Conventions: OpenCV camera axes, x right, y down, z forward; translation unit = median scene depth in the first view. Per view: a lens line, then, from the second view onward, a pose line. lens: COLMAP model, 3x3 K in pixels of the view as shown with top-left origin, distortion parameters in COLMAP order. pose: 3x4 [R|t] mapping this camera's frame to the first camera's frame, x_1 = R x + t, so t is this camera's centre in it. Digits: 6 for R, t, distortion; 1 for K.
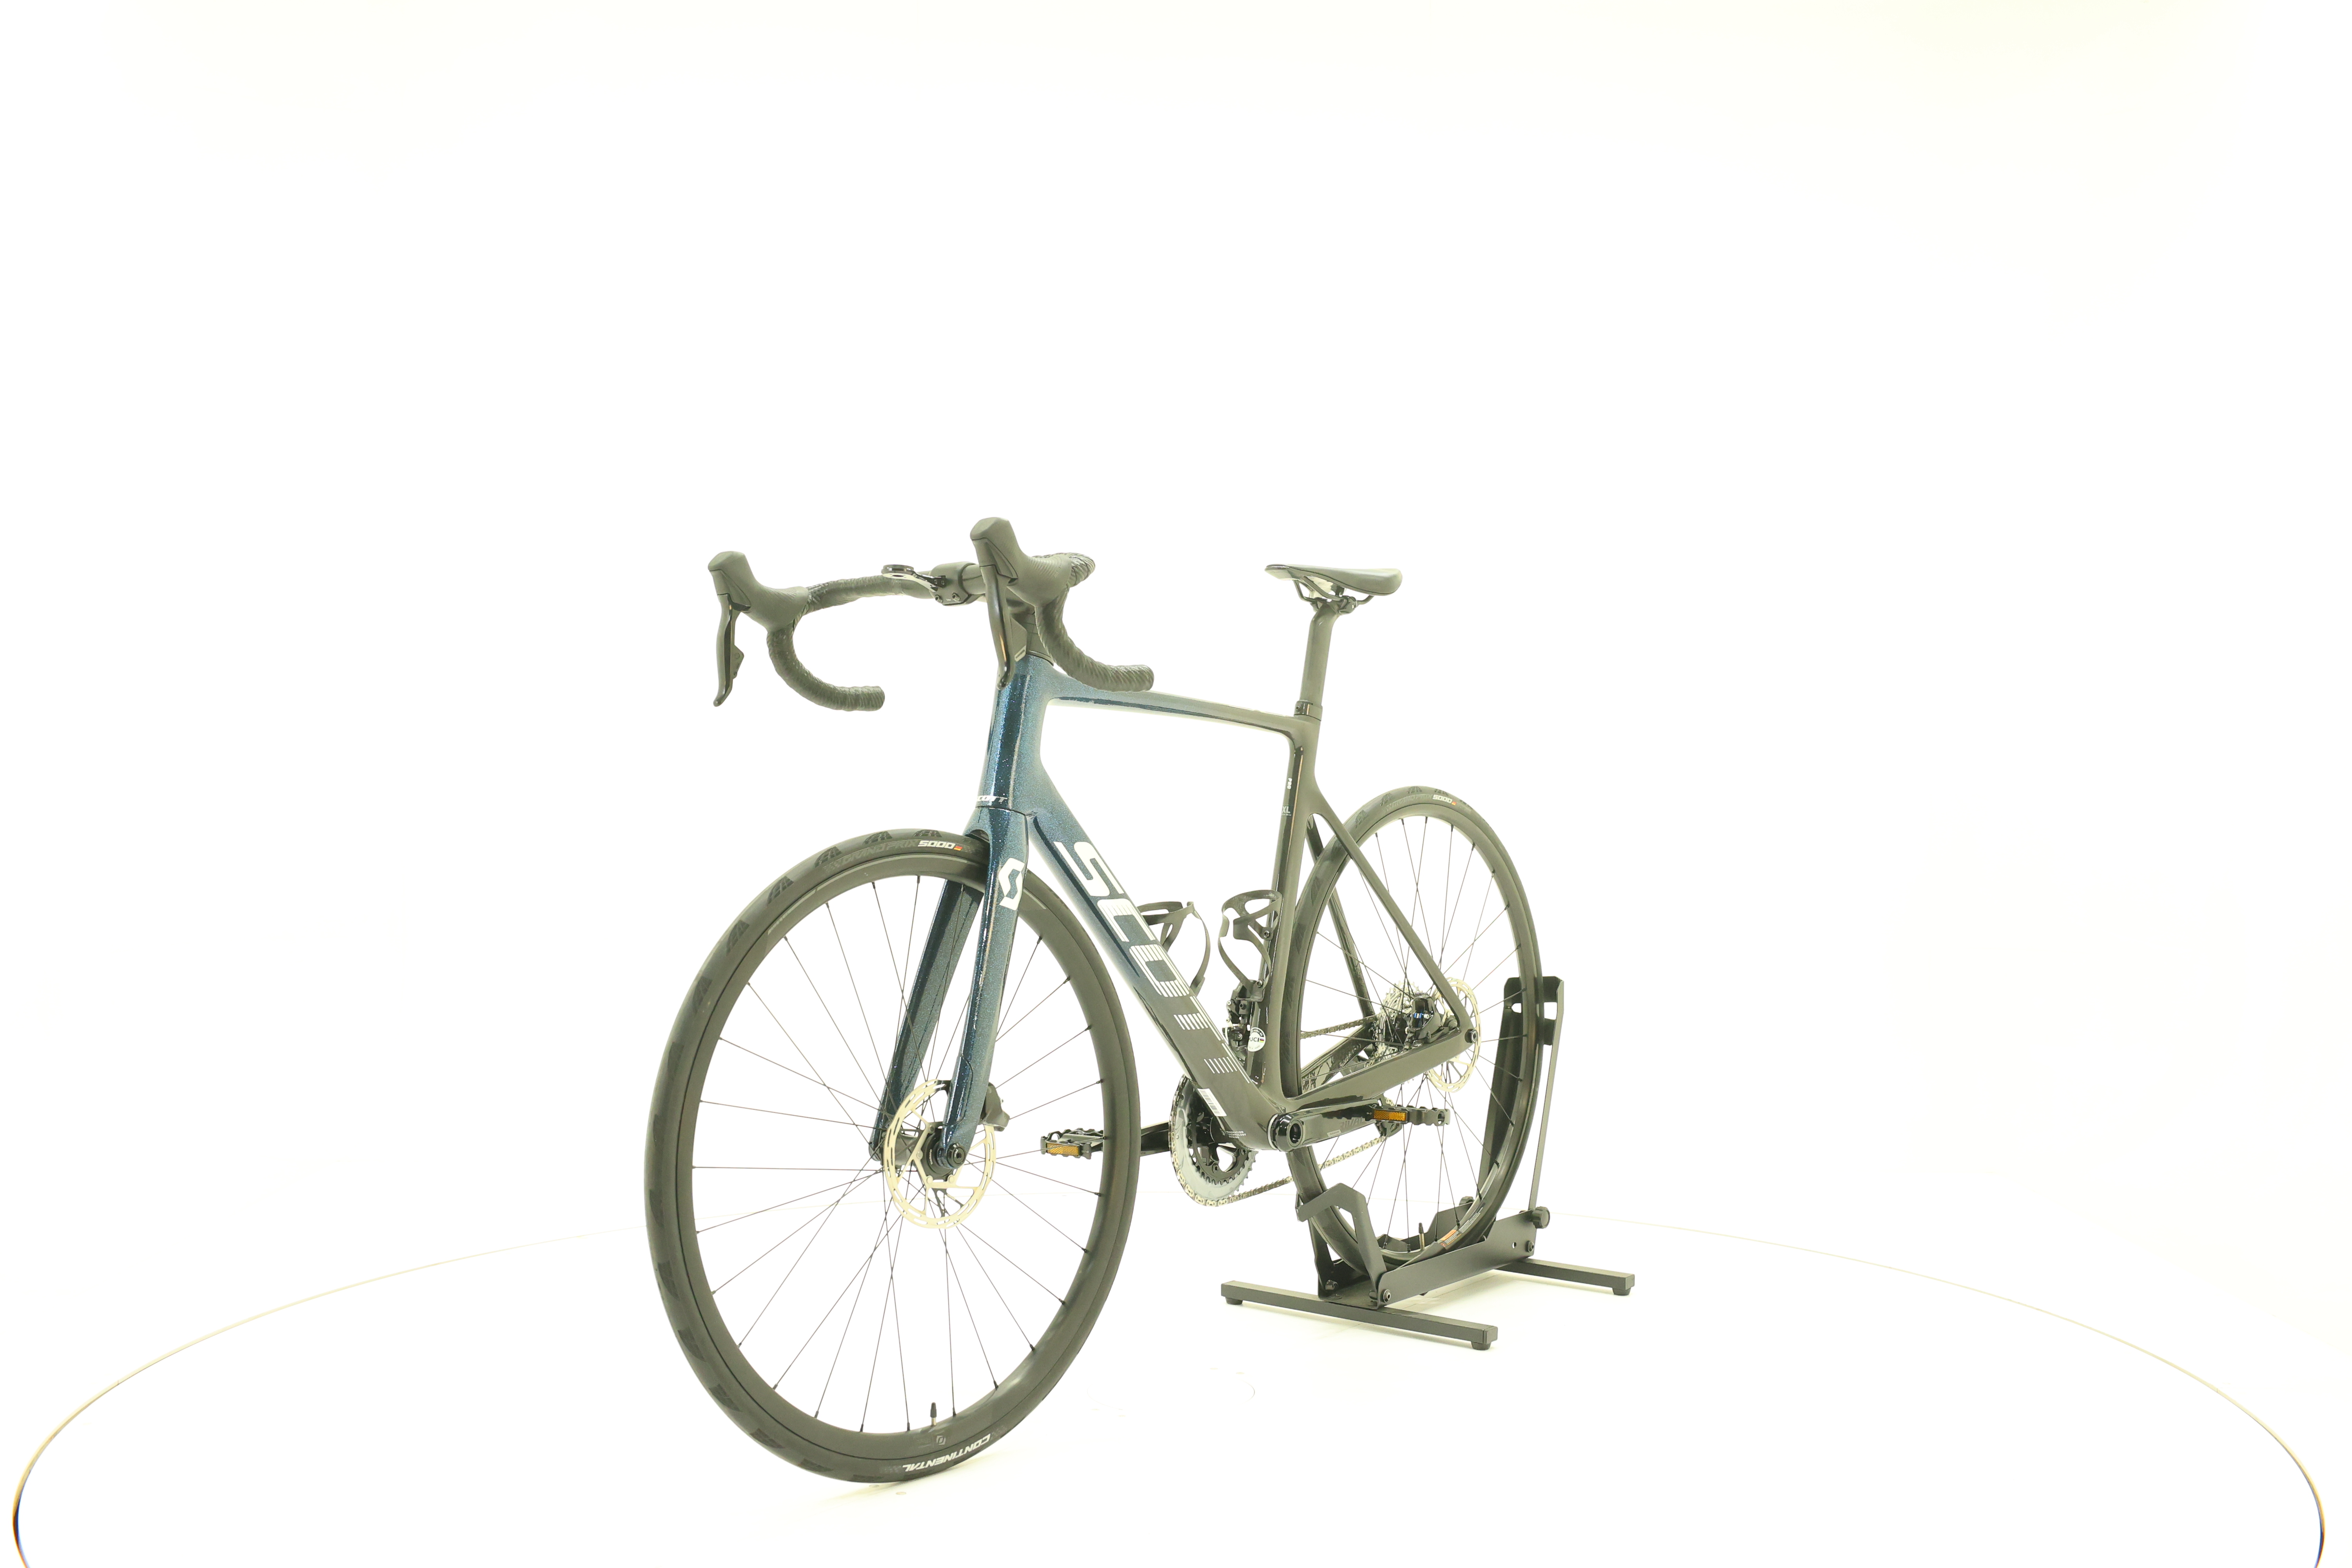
lens RADIAL K [[2510.4, 0, 1188.0], [0, 2510.4, 773.4], [0, 0, 1]] dist [-0.027603, 0.000000]
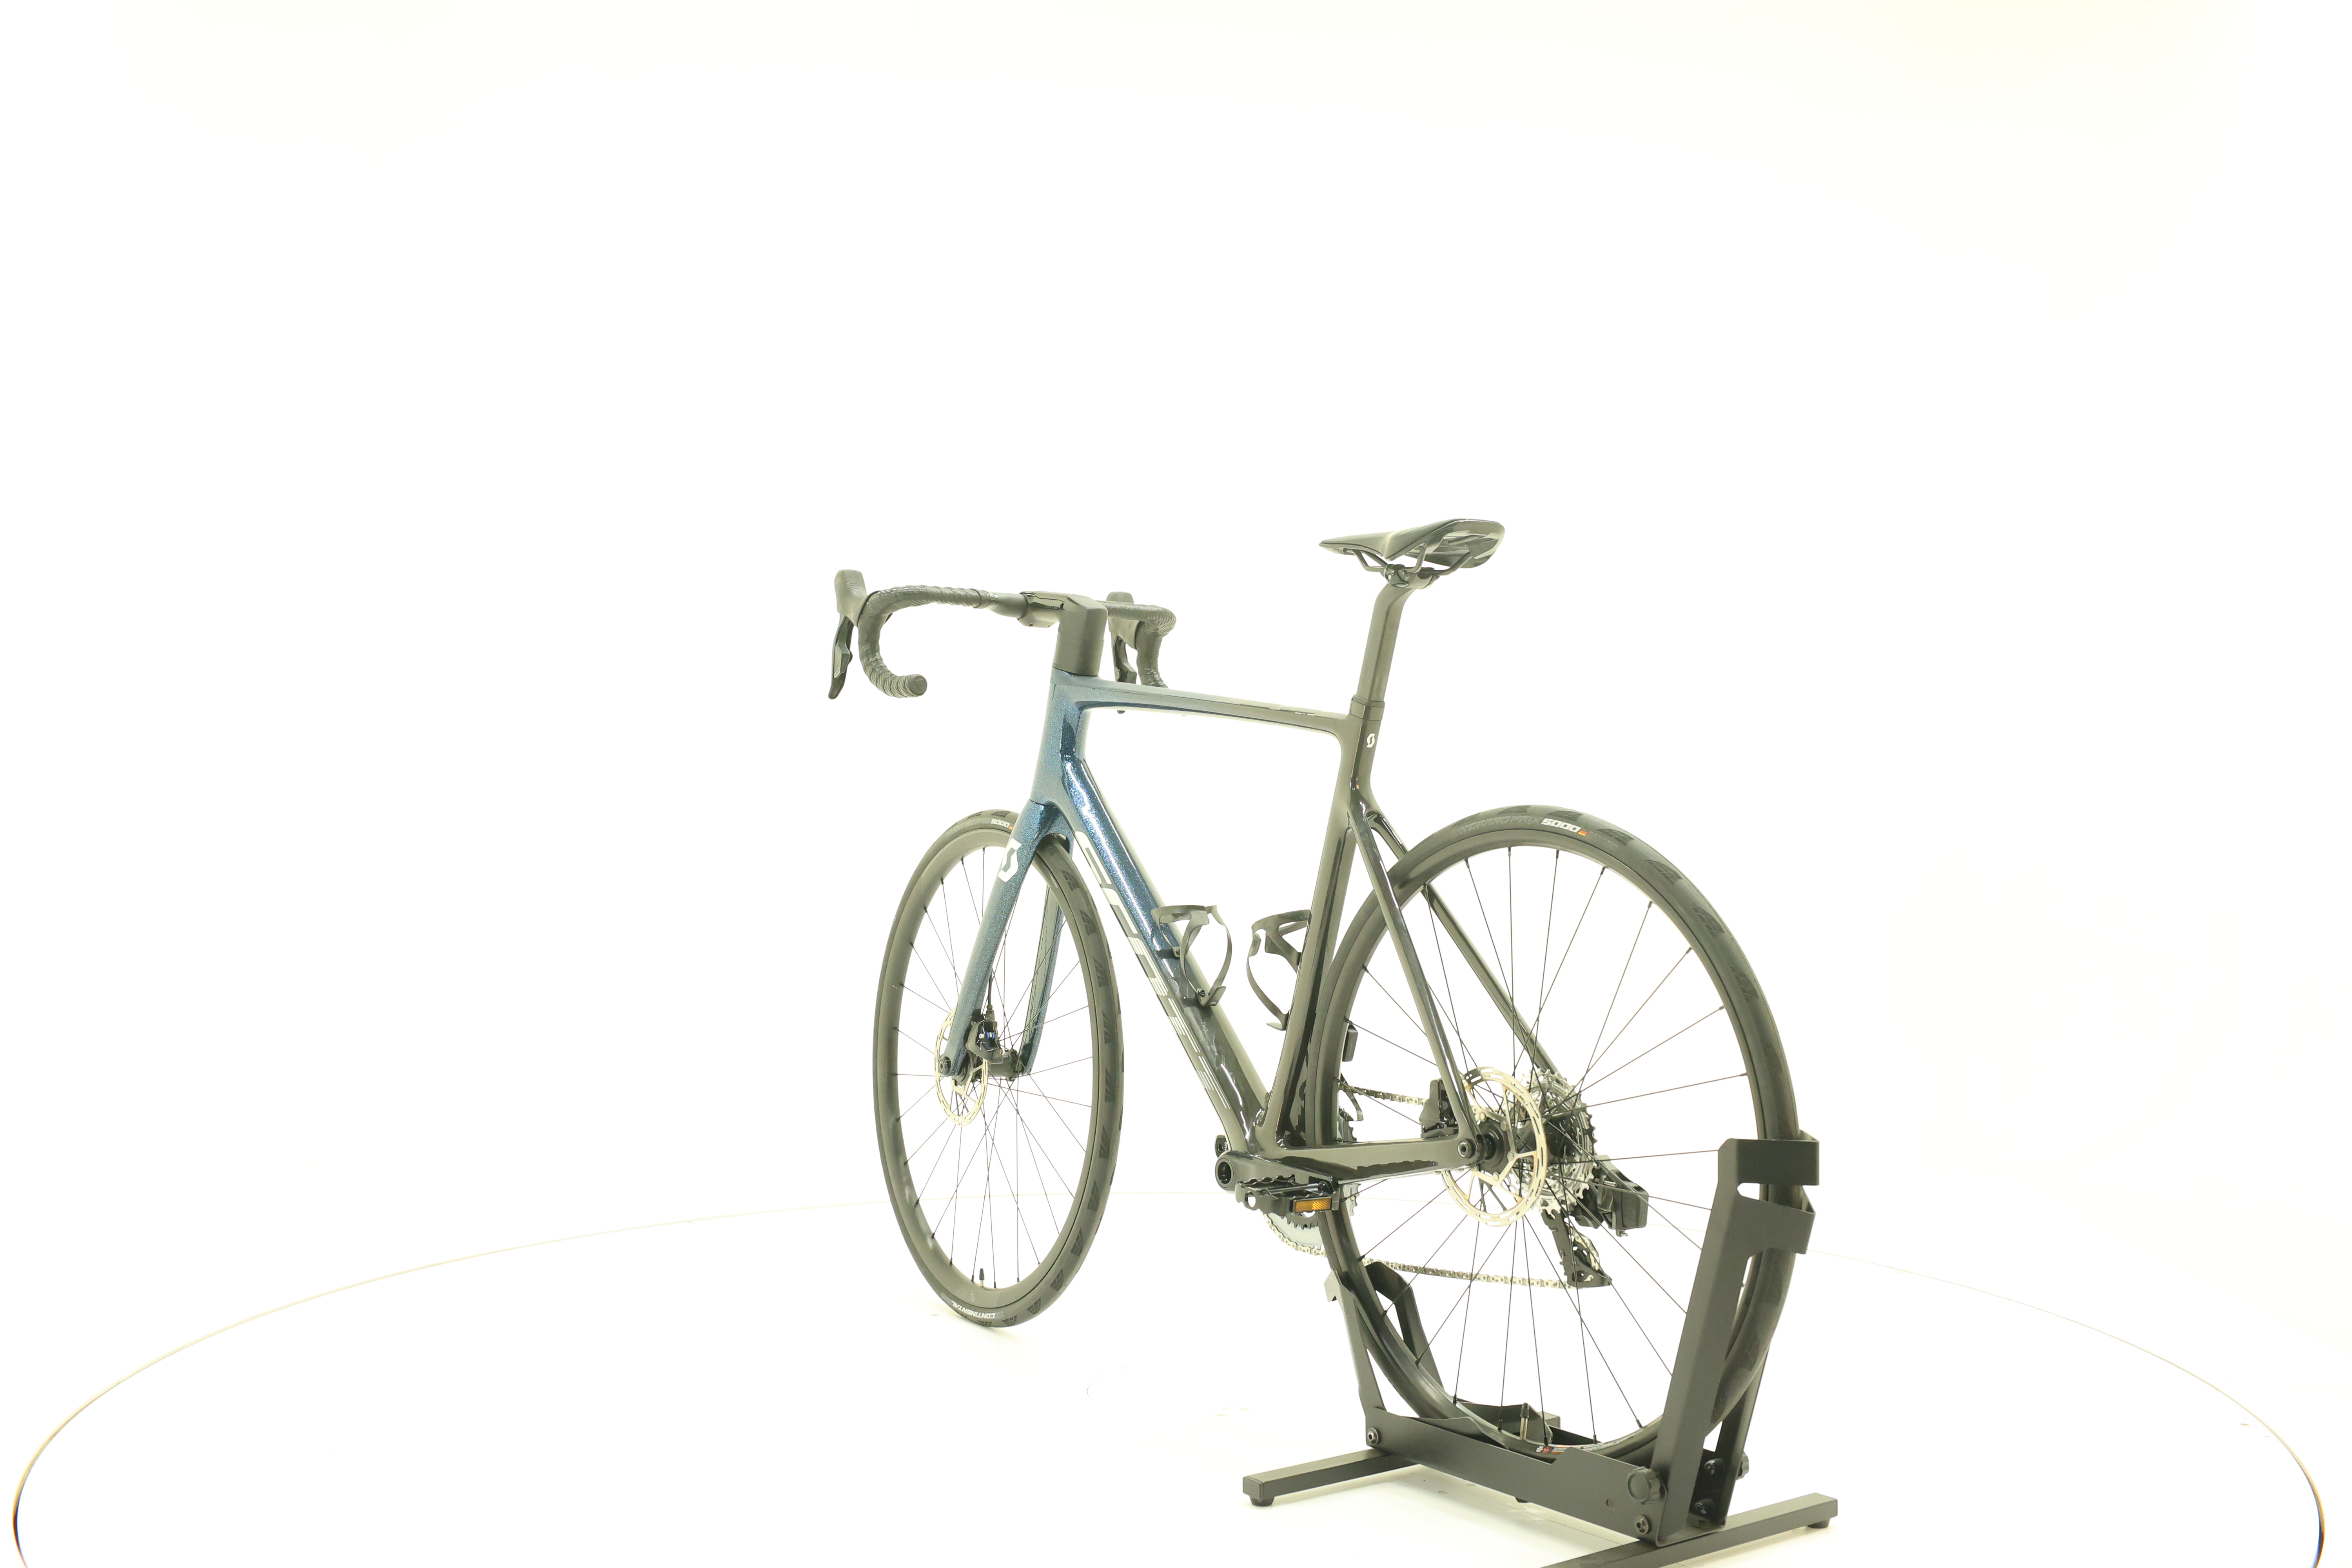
lens RADIAL K [[2510.4, 0, 1152.6], [0, 2510.4, 776.9], [0, 0, 1]] dist [-0.027603, 0.000000]
pose [[-0.286348, 0.010390, -0.958069, 1.005020], [-0.021279, 0.999626, 0.017200, -0.016362], [0.957890, 0.025312, -0.286019, 1.346512]]
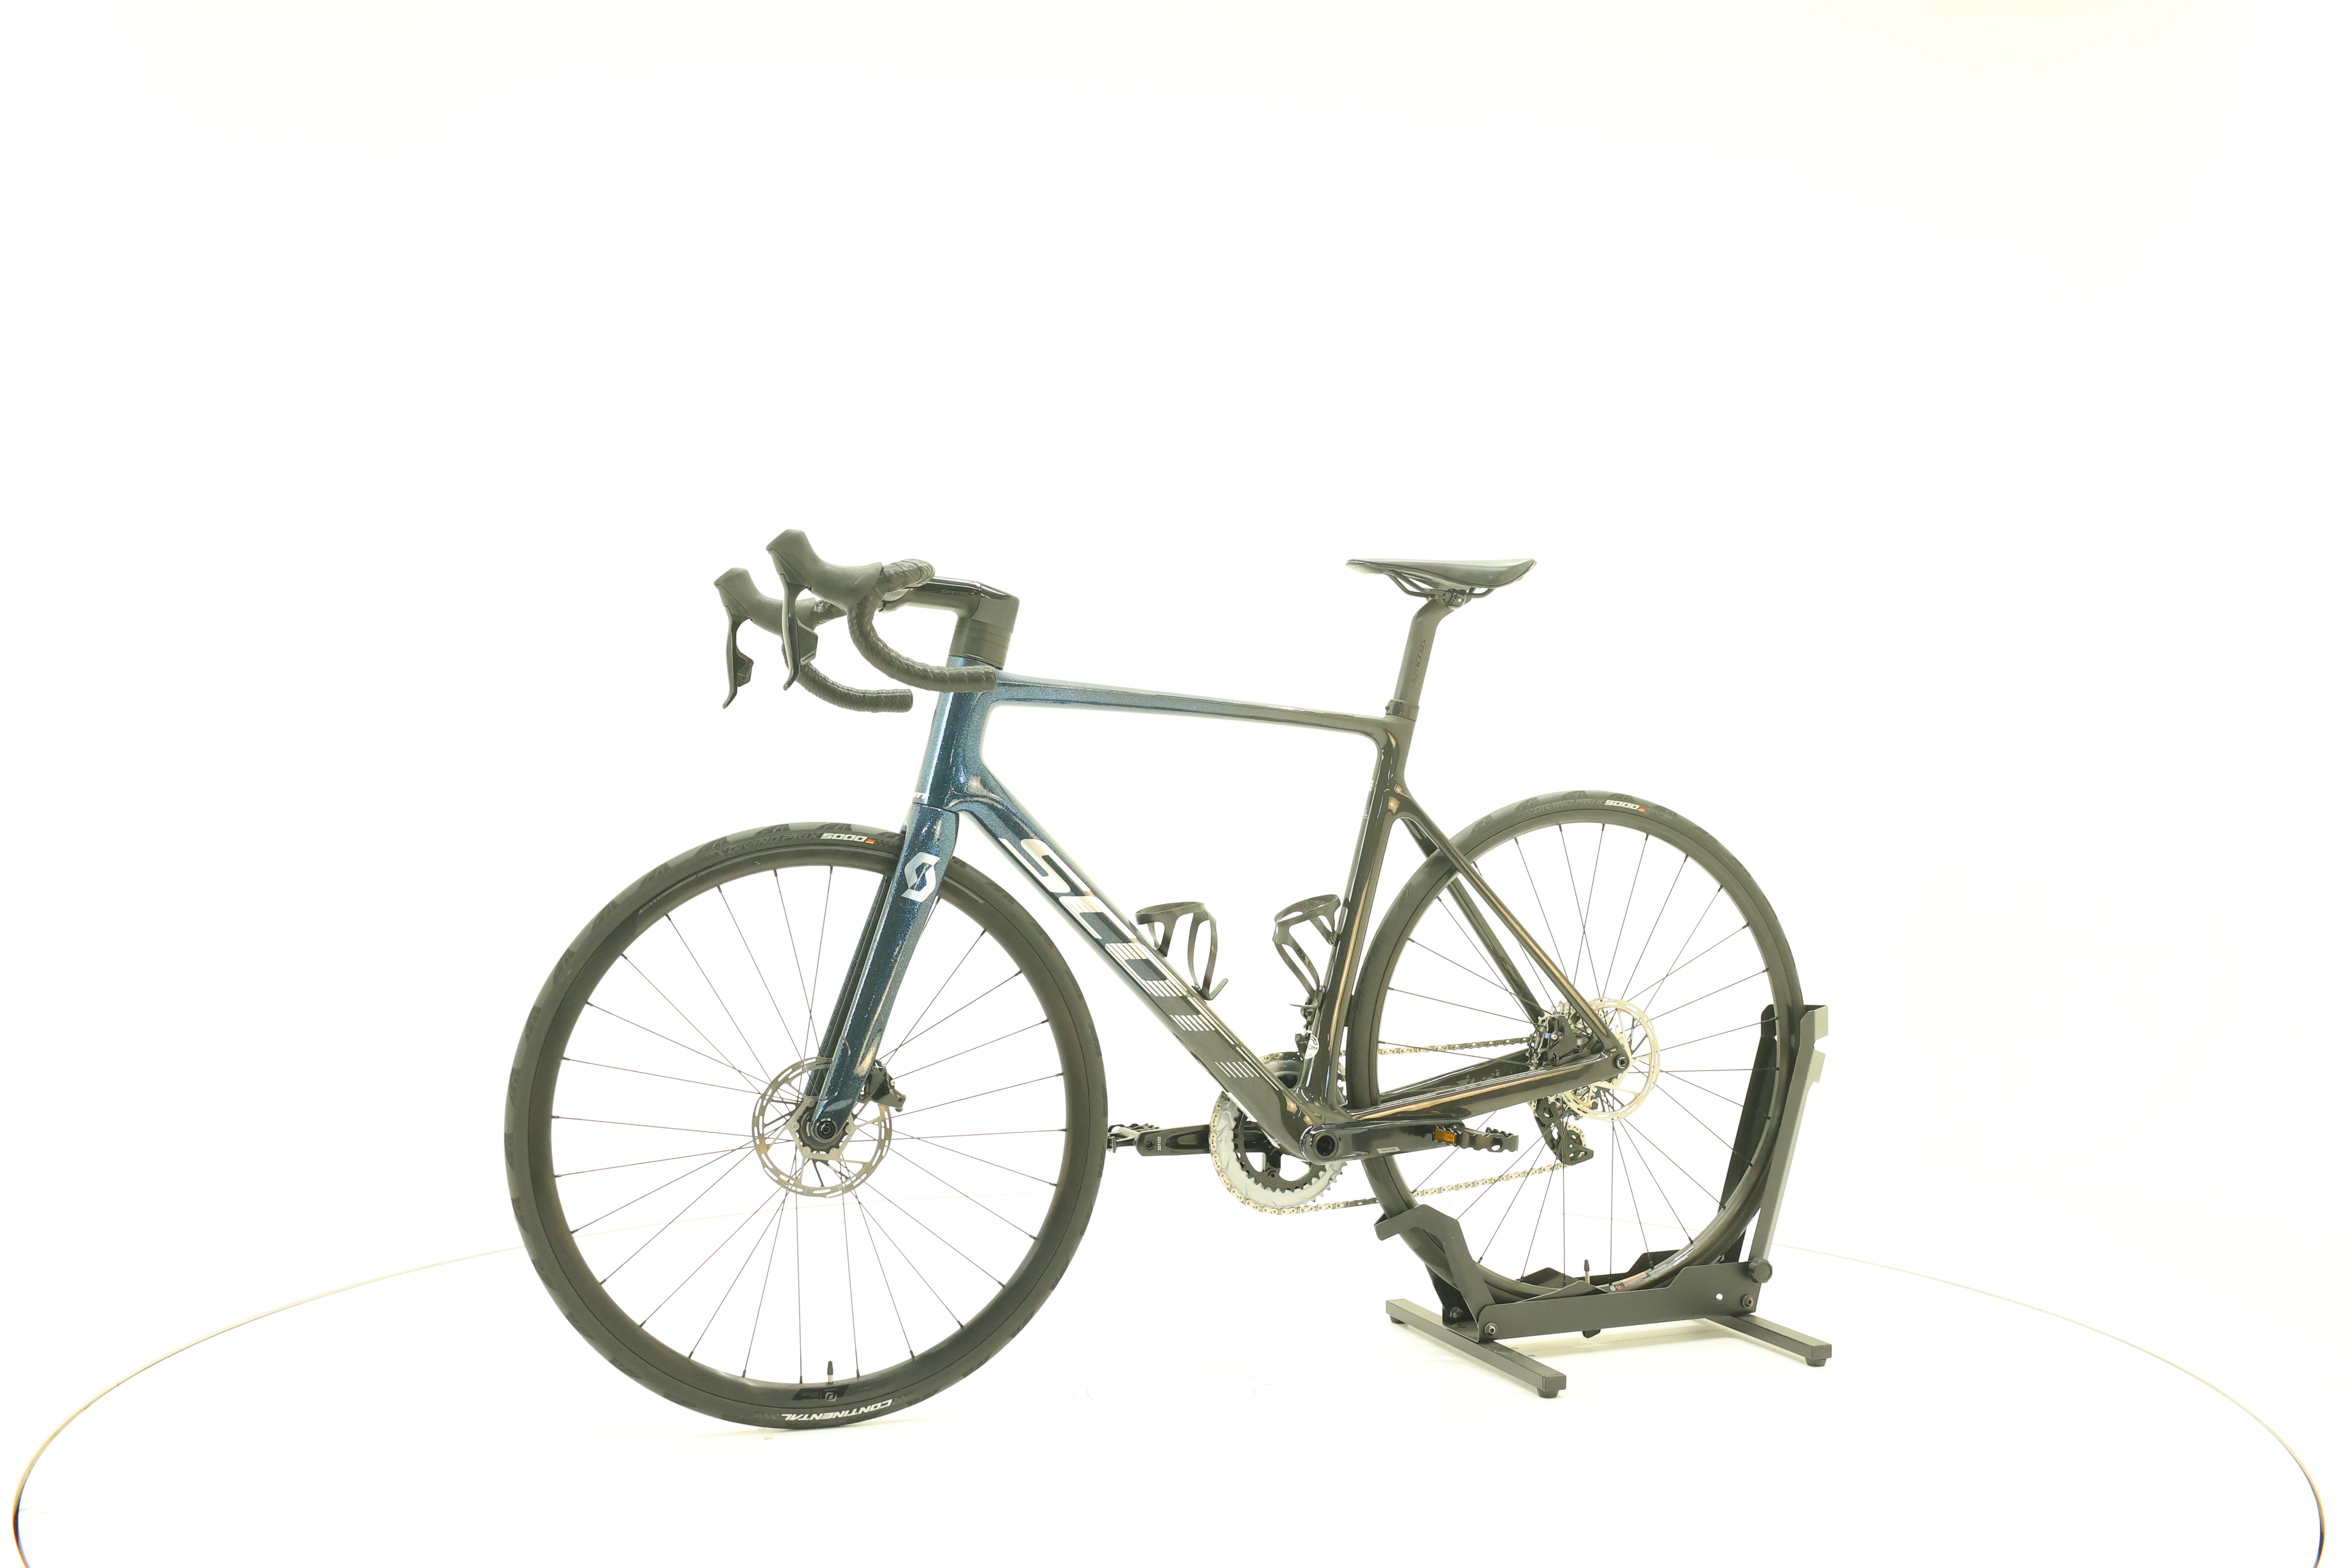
lens RADIAL K [[2510.4, 0, 1189.3], [0, 2510.4, 781.3], [0, 0, 1]] dist [-0.027603, 0.000000]
pose [[0.863182, 0.009089, -0.504811, 0.531073], [-0.009210, 0.999955, 0.002256, 0.000851], [0.504809, 0.002702, 0.863227, 0.148100]]
